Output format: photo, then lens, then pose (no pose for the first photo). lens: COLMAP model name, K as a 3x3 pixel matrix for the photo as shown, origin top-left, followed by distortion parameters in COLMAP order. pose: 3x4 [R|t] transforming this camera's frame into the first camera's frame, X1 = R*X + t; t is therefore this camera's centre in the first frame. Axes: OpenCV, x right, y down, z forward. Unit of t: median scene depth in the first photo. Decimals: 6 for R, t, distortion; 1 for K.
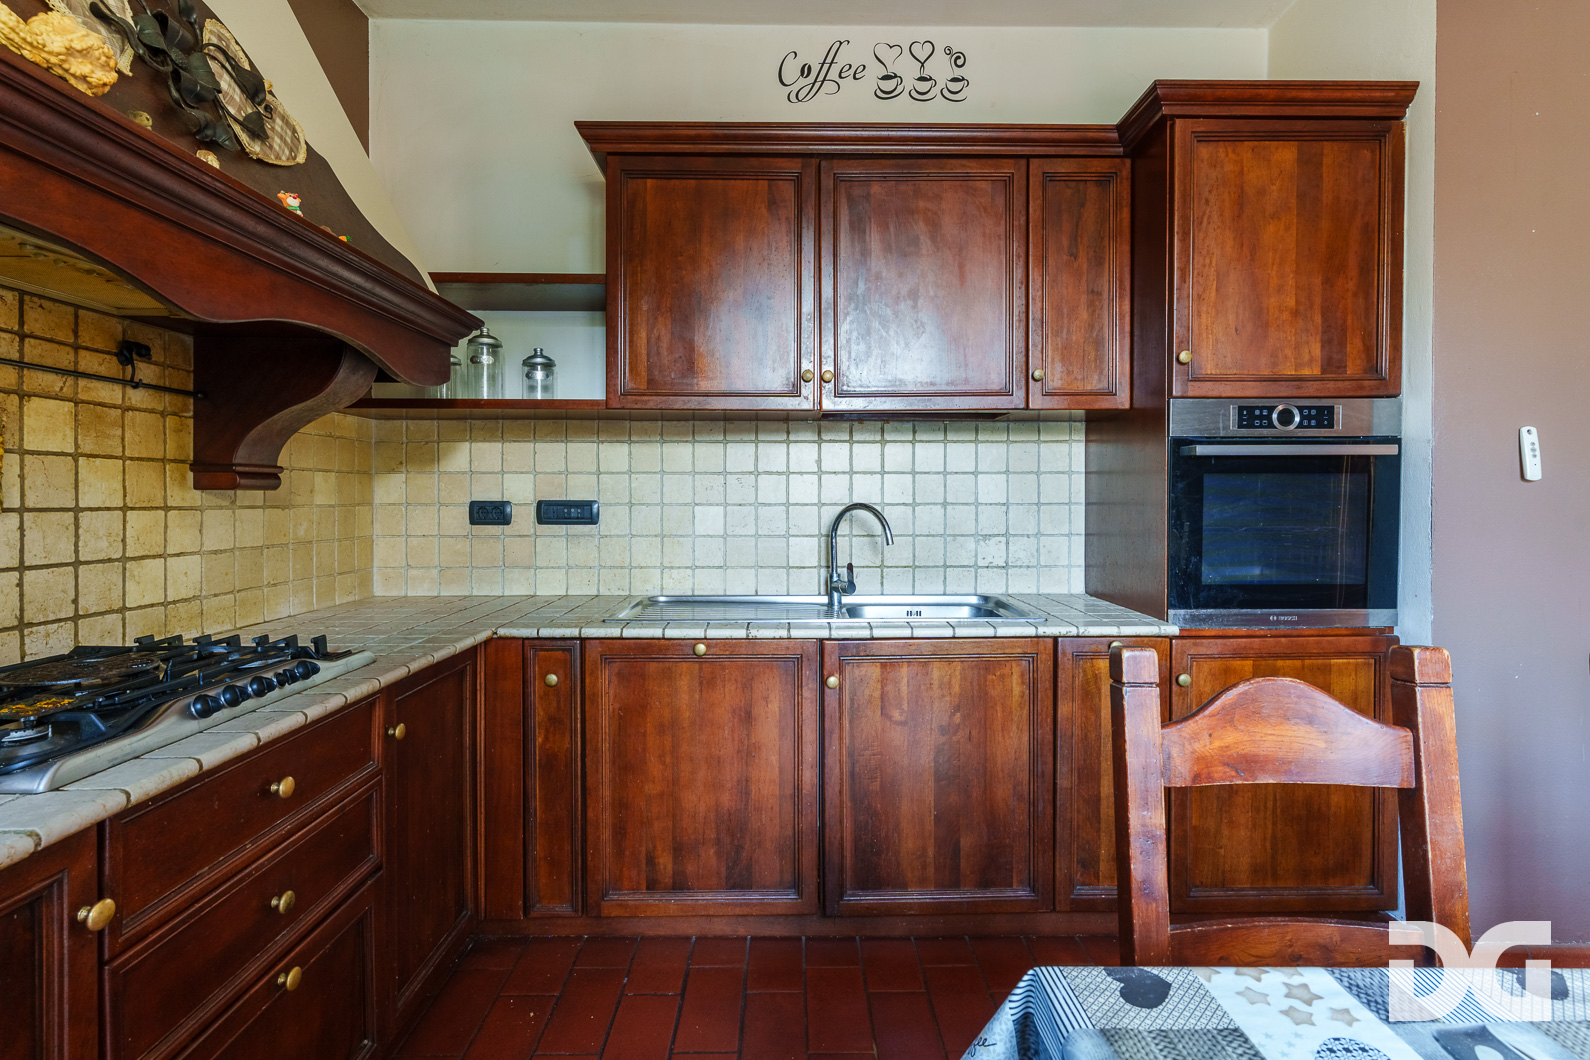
lens RADIAL K [[760.6, 0, 791.4], [0, 760.6, 506.5], [0, 0, 1]] dist [0.000701, 0.000154]
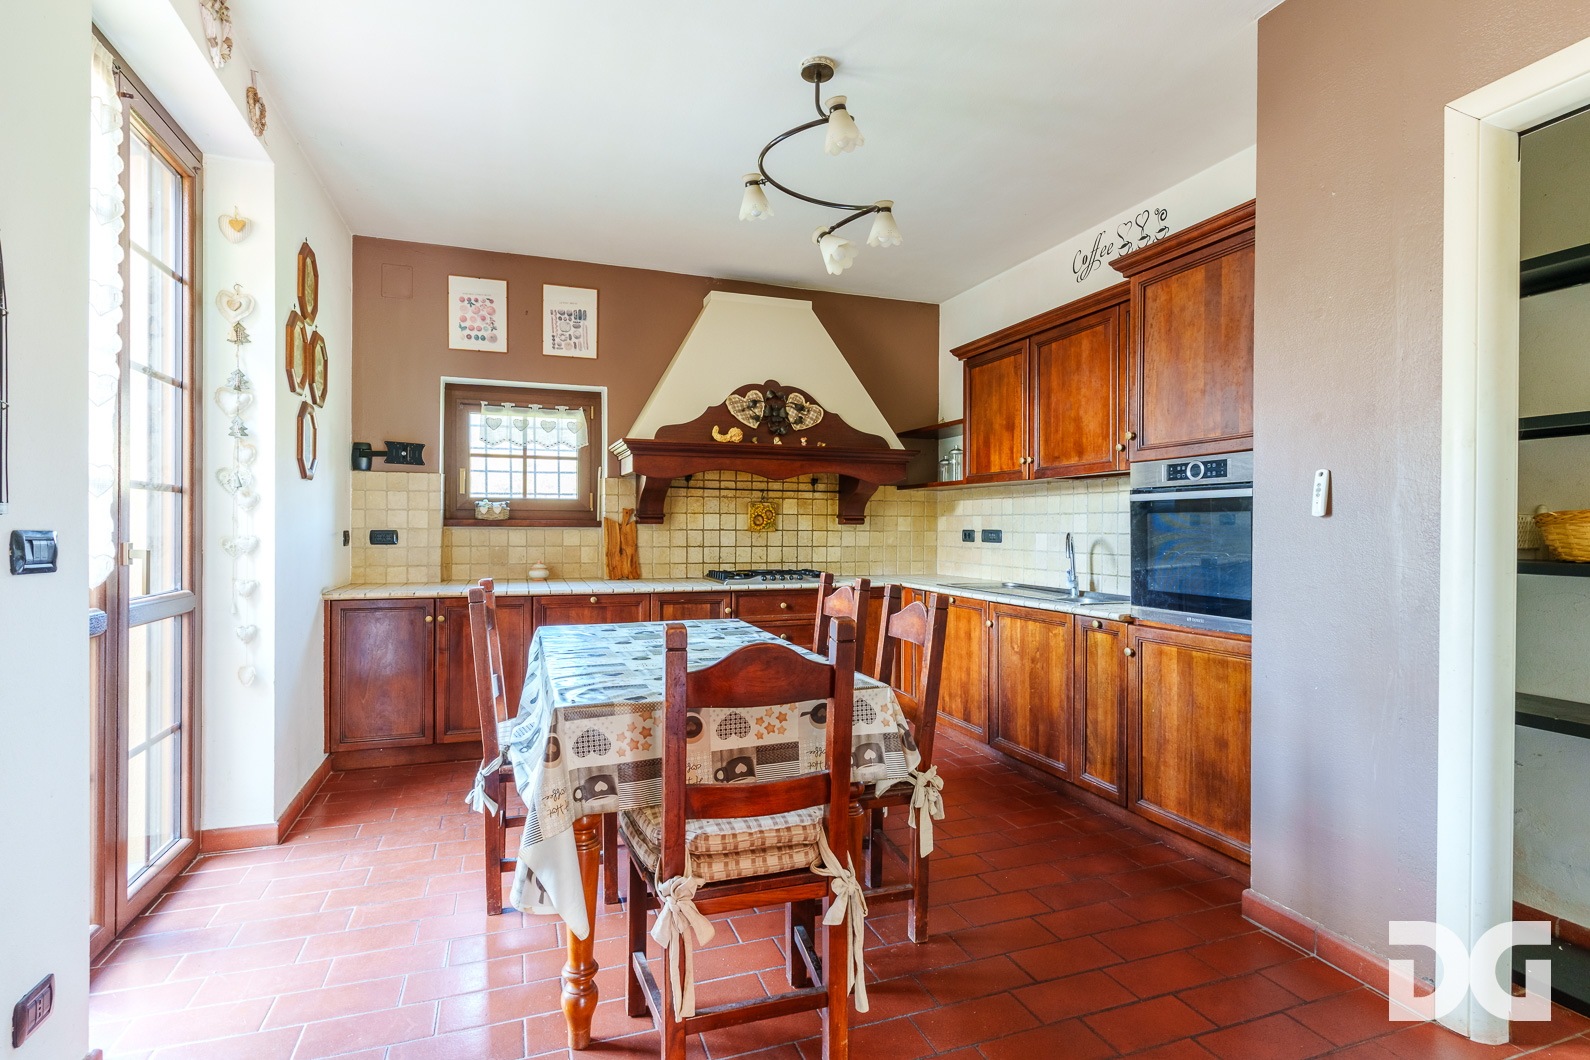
lens RADIAL K [[760.6, 0, 791.0], [0, 760.6, 526.7], [0, 0, 1]] dist [0.000701, 0.000154]
pose [[0.332984, 0.002747, -0.942928, 1.680696], [-0.017239, 0.999846, -0.003174, -0.001276], [0.942775, 0.017312, 0.332981, -0.122734]]
